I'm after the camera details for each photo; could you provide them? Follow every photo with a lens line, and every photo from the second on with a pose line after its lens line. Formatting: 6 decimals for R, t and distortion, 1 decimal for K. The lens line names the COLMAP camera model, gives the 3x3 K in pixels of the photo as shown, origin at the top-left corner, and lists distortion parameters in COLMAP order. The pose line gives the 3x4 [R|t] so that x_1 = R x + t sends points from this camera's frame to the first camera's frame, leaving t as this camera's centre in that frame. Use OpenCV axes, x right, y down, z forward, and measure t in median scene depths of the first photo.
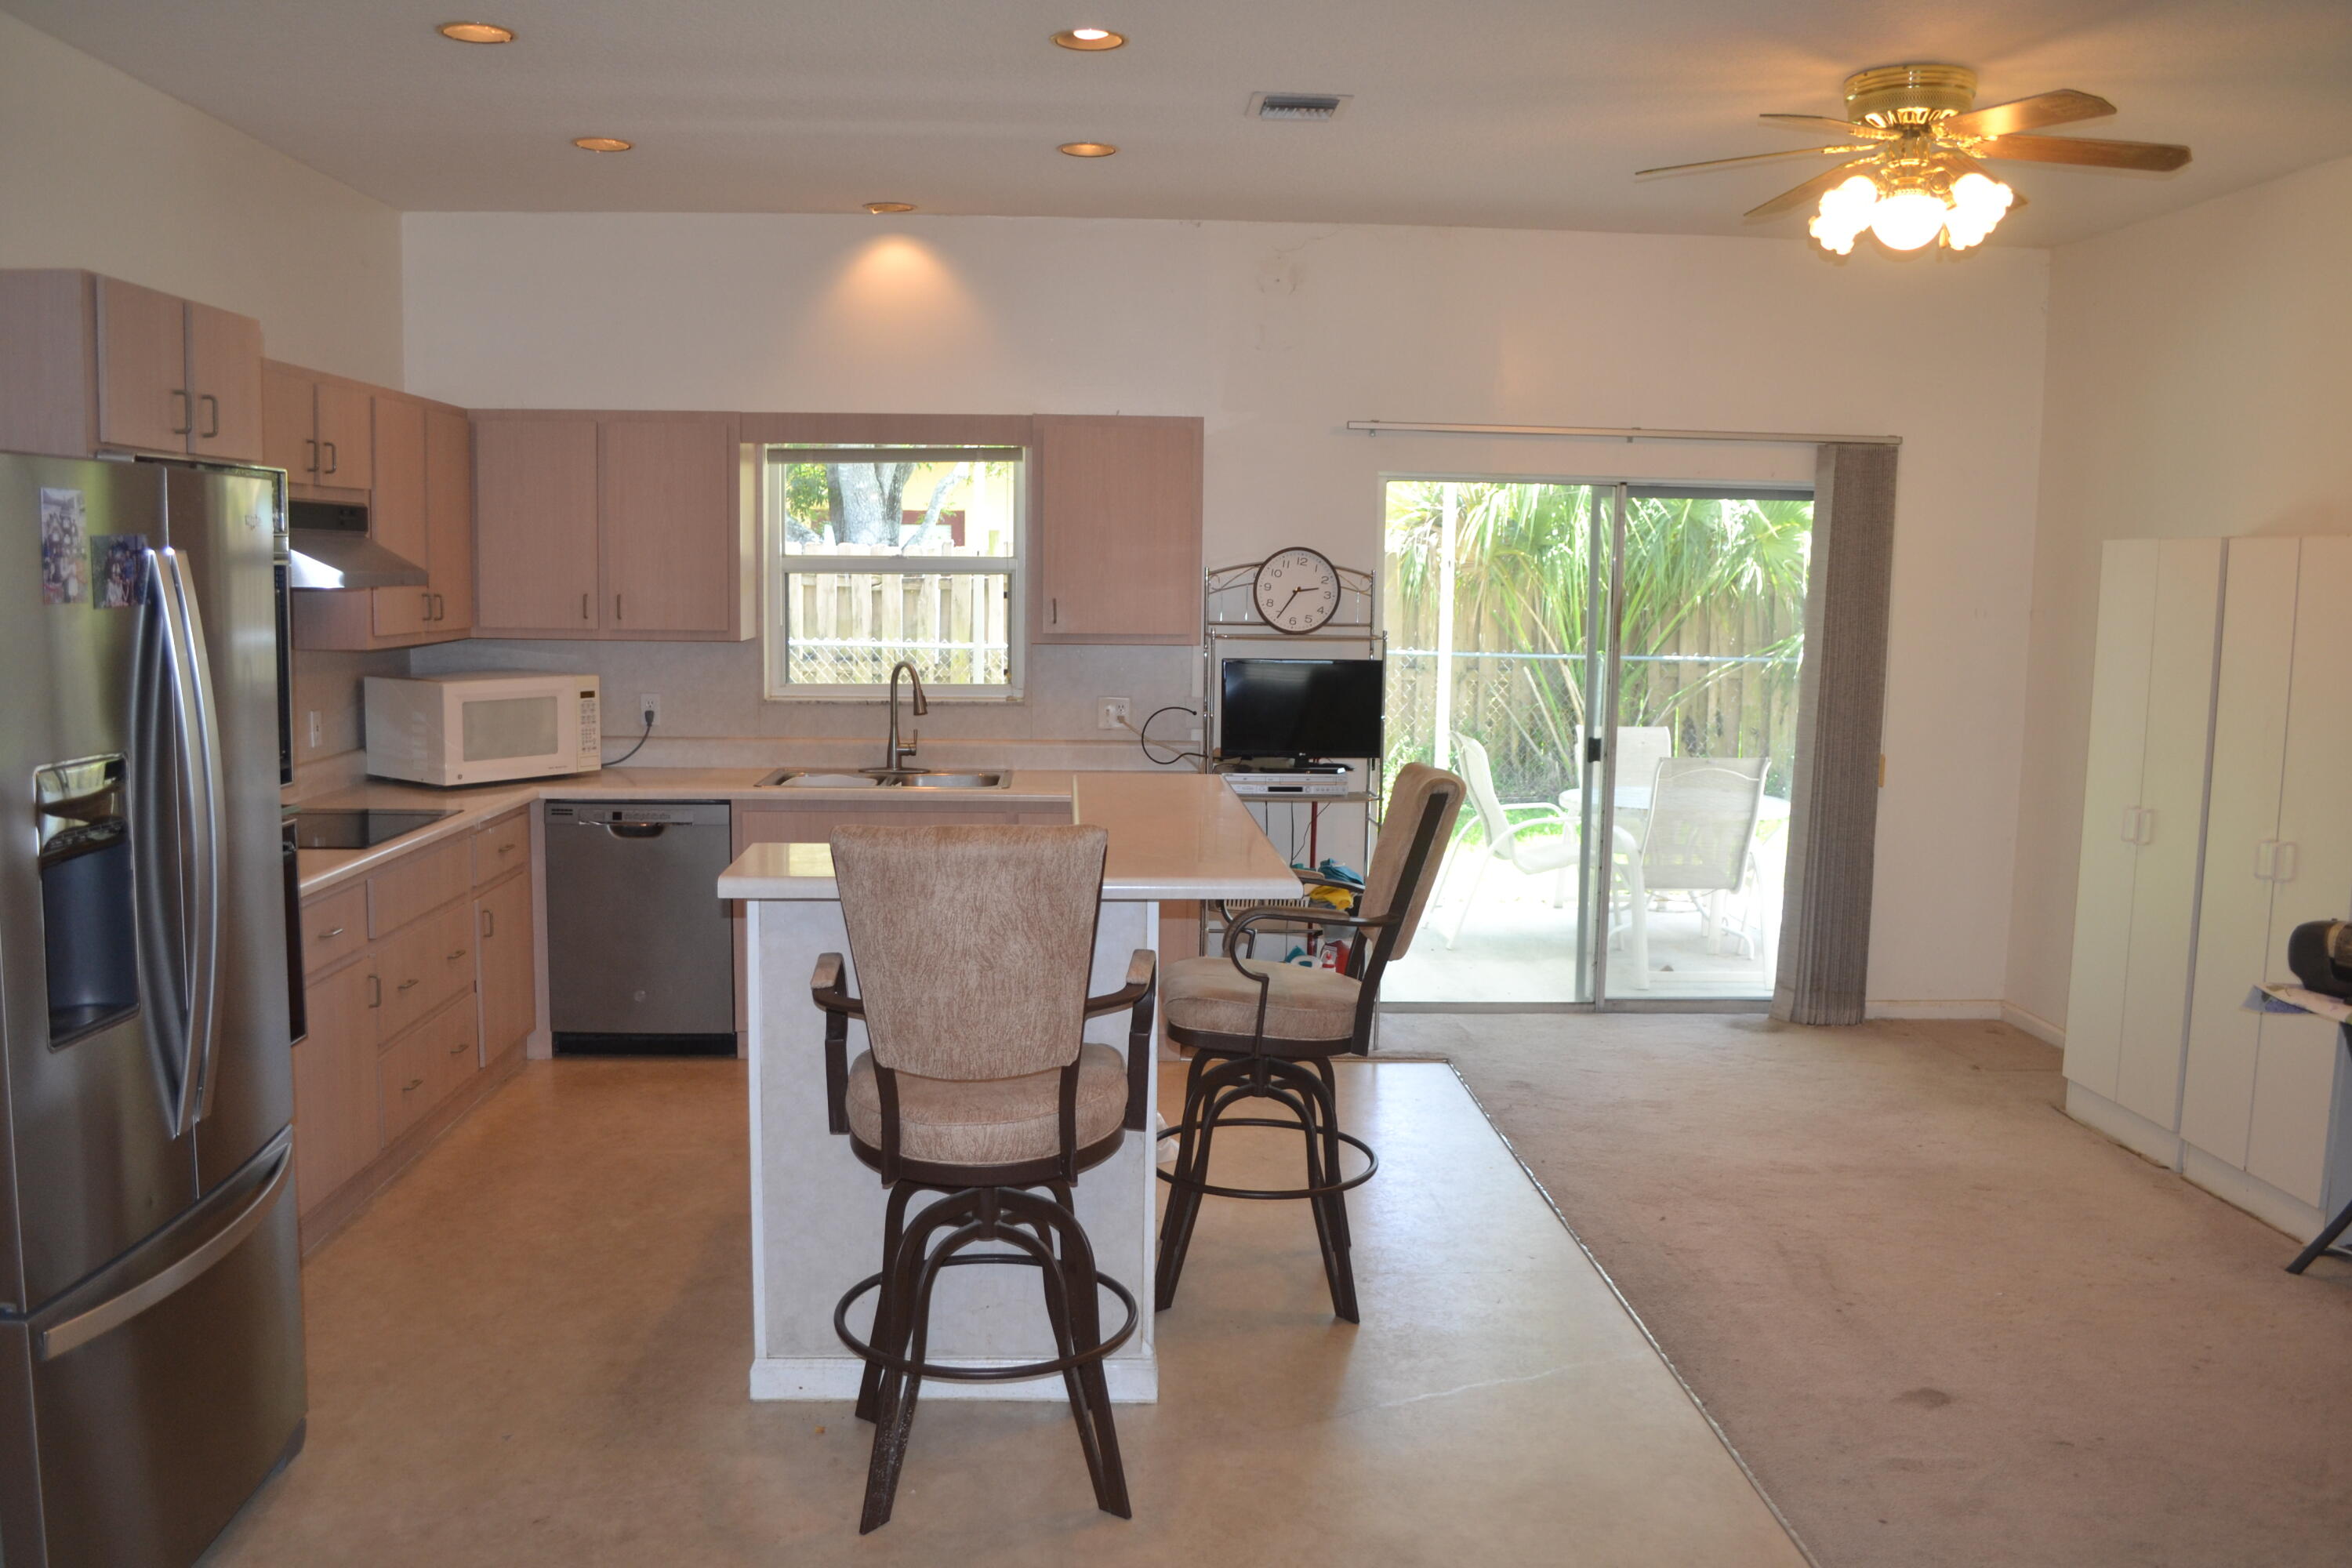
lens RADIAL K [[1885.1, 0, 1166.8], [0, 1885.1, 772.0], [0, 0, 1]] dist [-0.083738, 0.012375]
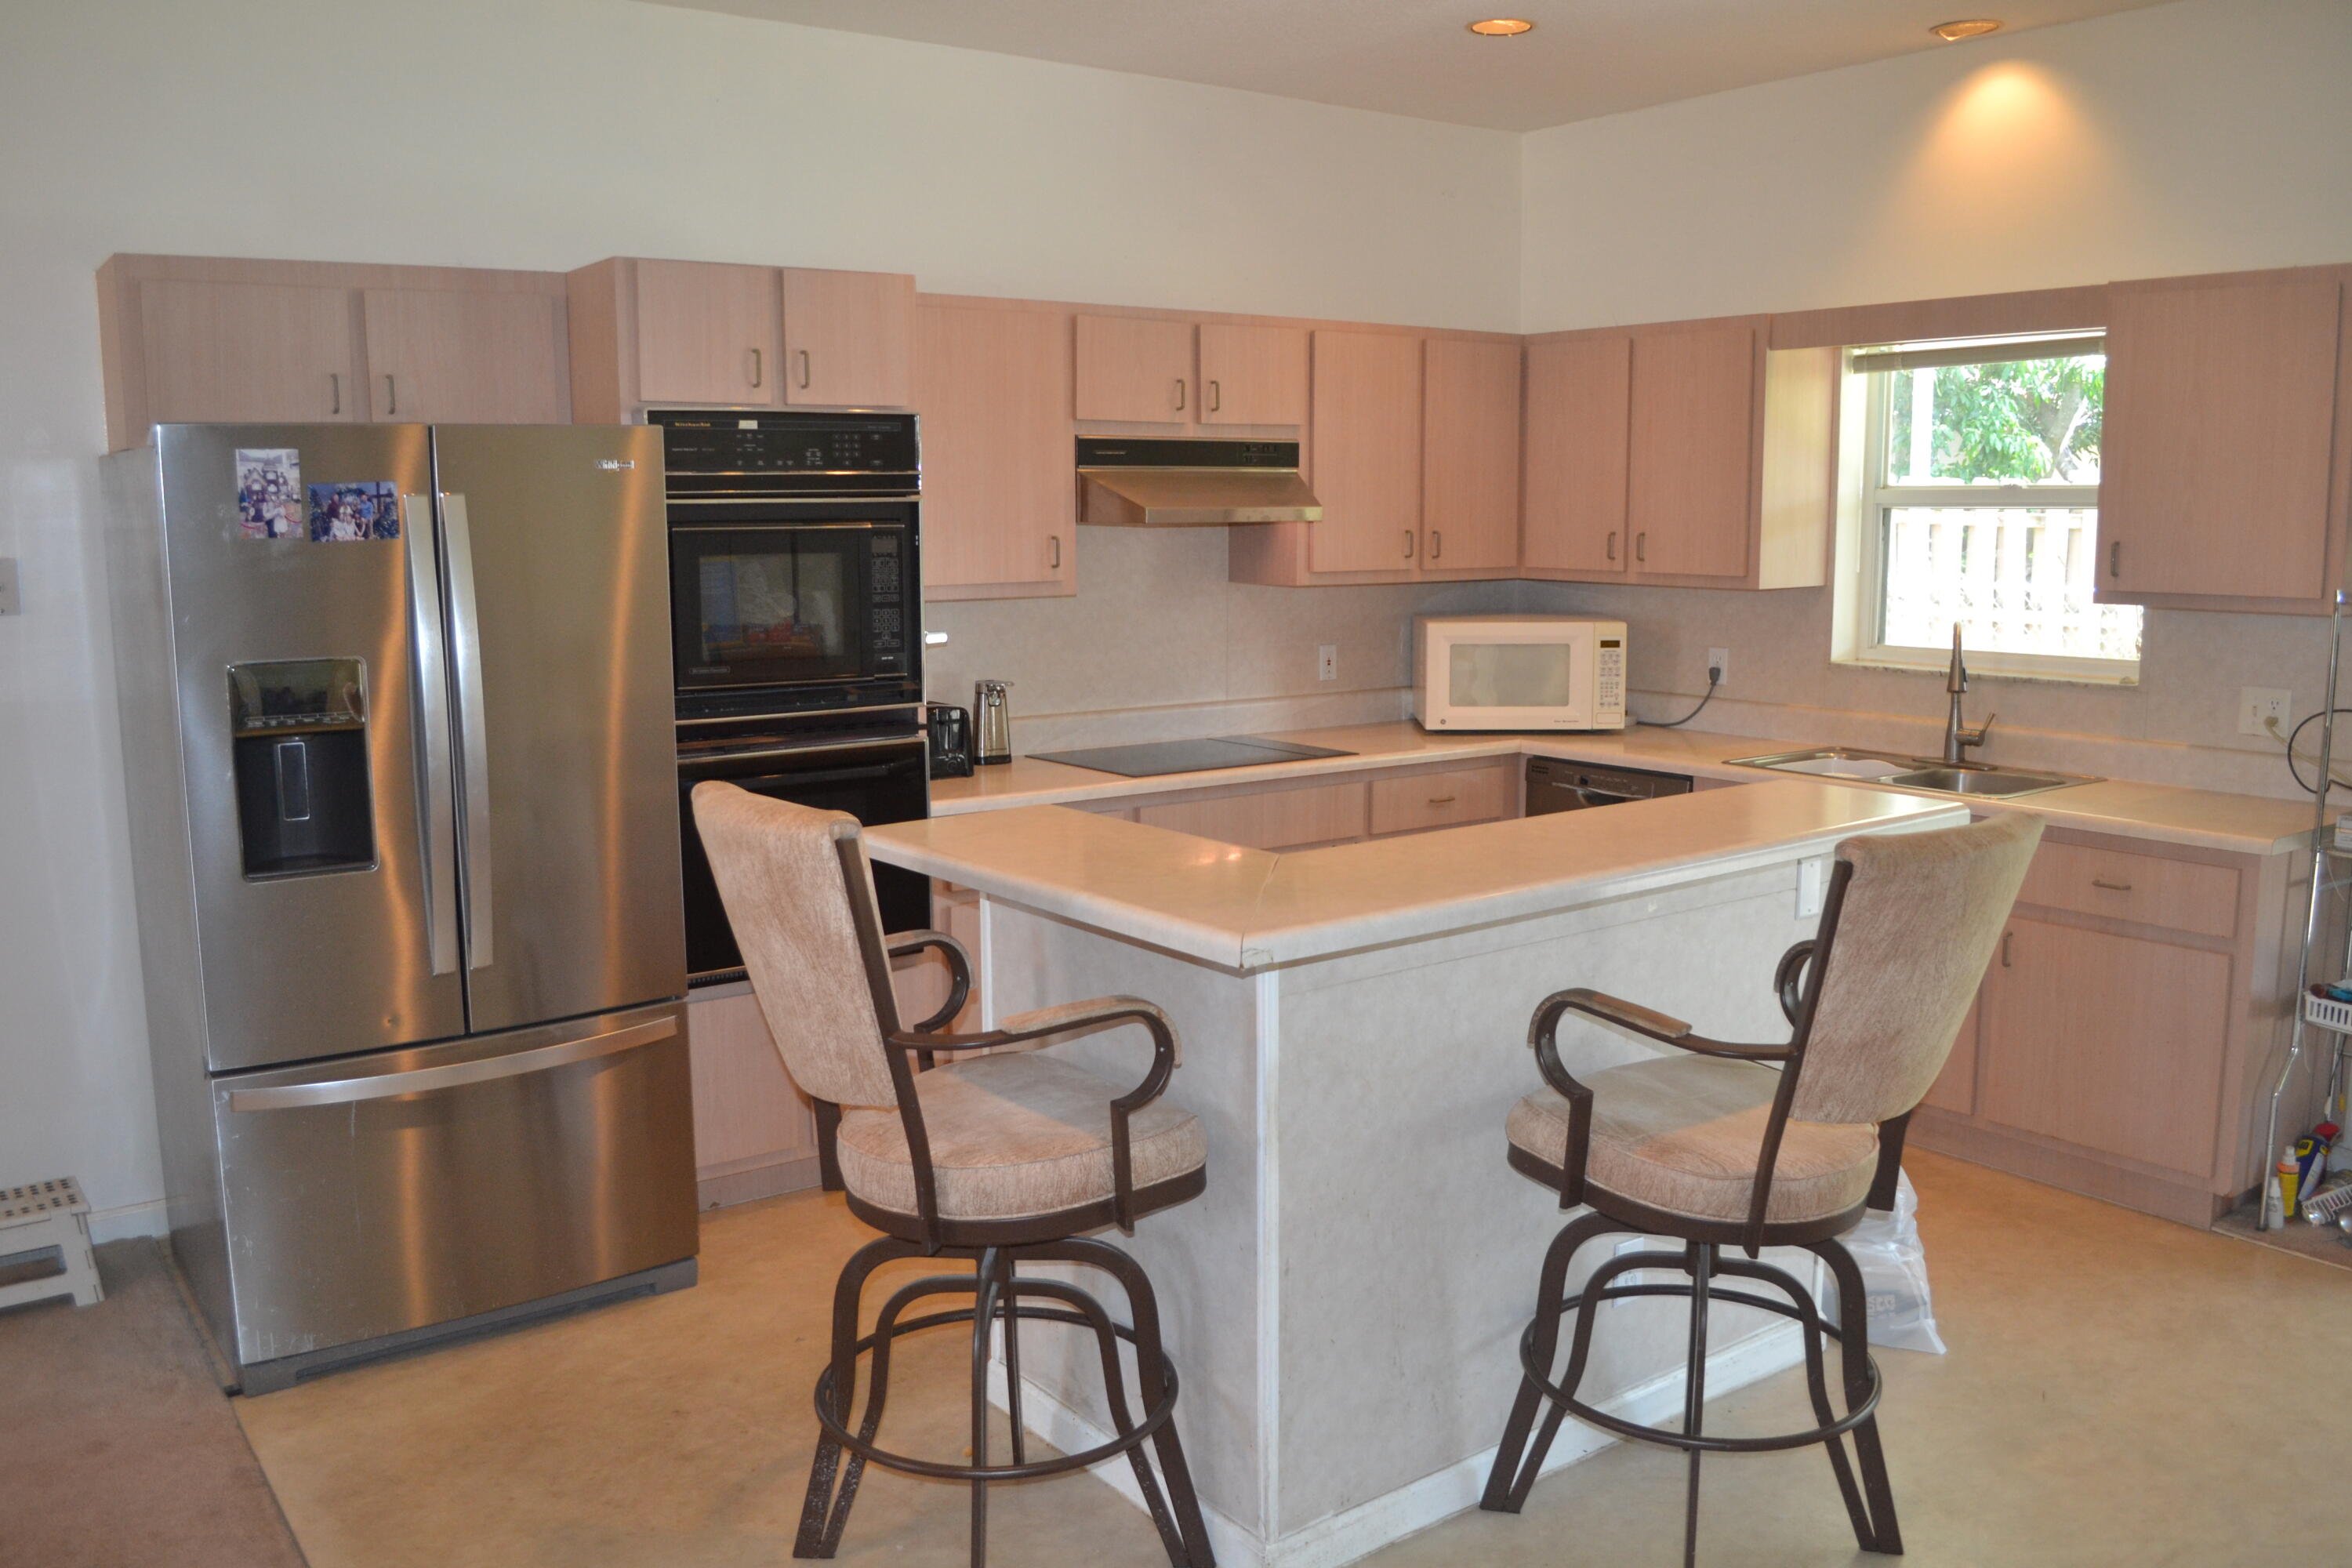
lens RADIAL K [[1885.1, 0, 1170.2], [0, 1885.1, 797.4], [0, 0, 1]] dist [-0.083738, 0.012375]
pose [[0.546946, 0.111802, -0.829669, 0.331383], [-0.076770, 0.993565, 0.083278, -0.026821], [0.833640, 0.018145, 0.552010, 0.322264]]
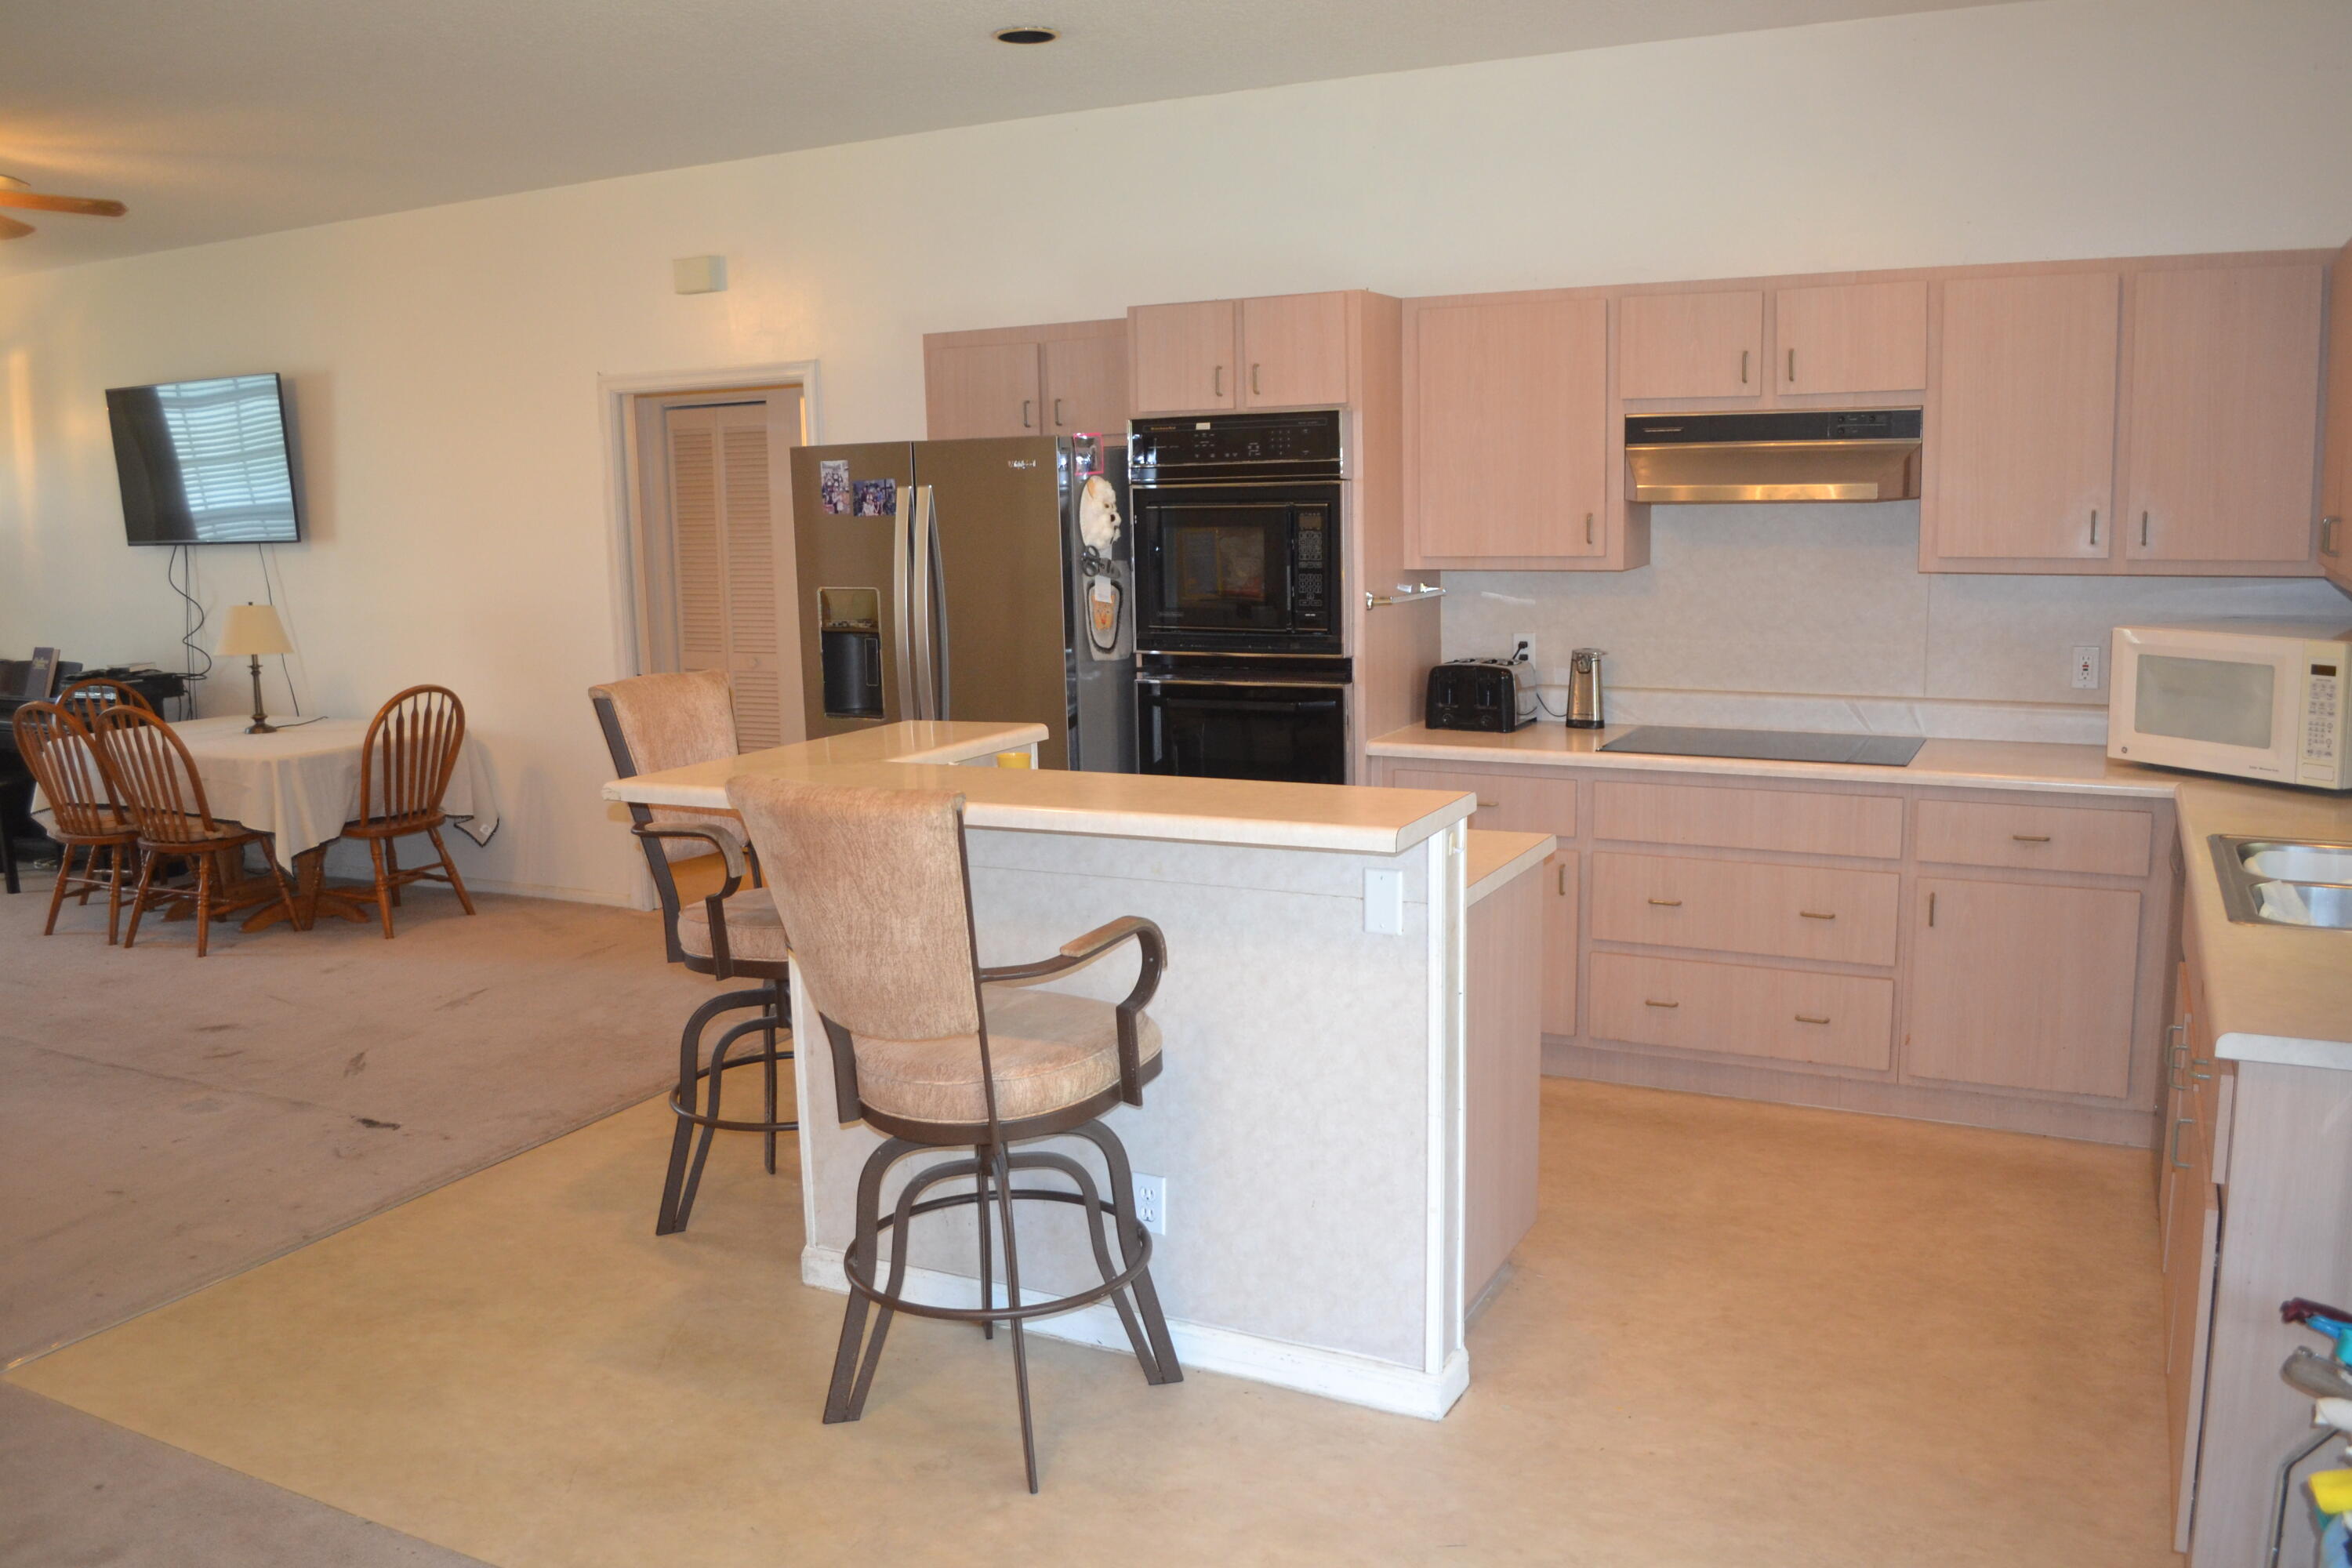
lens RADIAL K [[1885.1, 0, 1172.4], [0, 1885.1, 788.2], [0, 0, 1]] dist [-0.083738, 0.012375]
pose [[-0.506134, 0.134487, -0.851905, 0.440908], [-0.076943, 0.976787, 0.199915, -0.097238], [0.859016, 0.166732, -0.484037, 0.963793]]
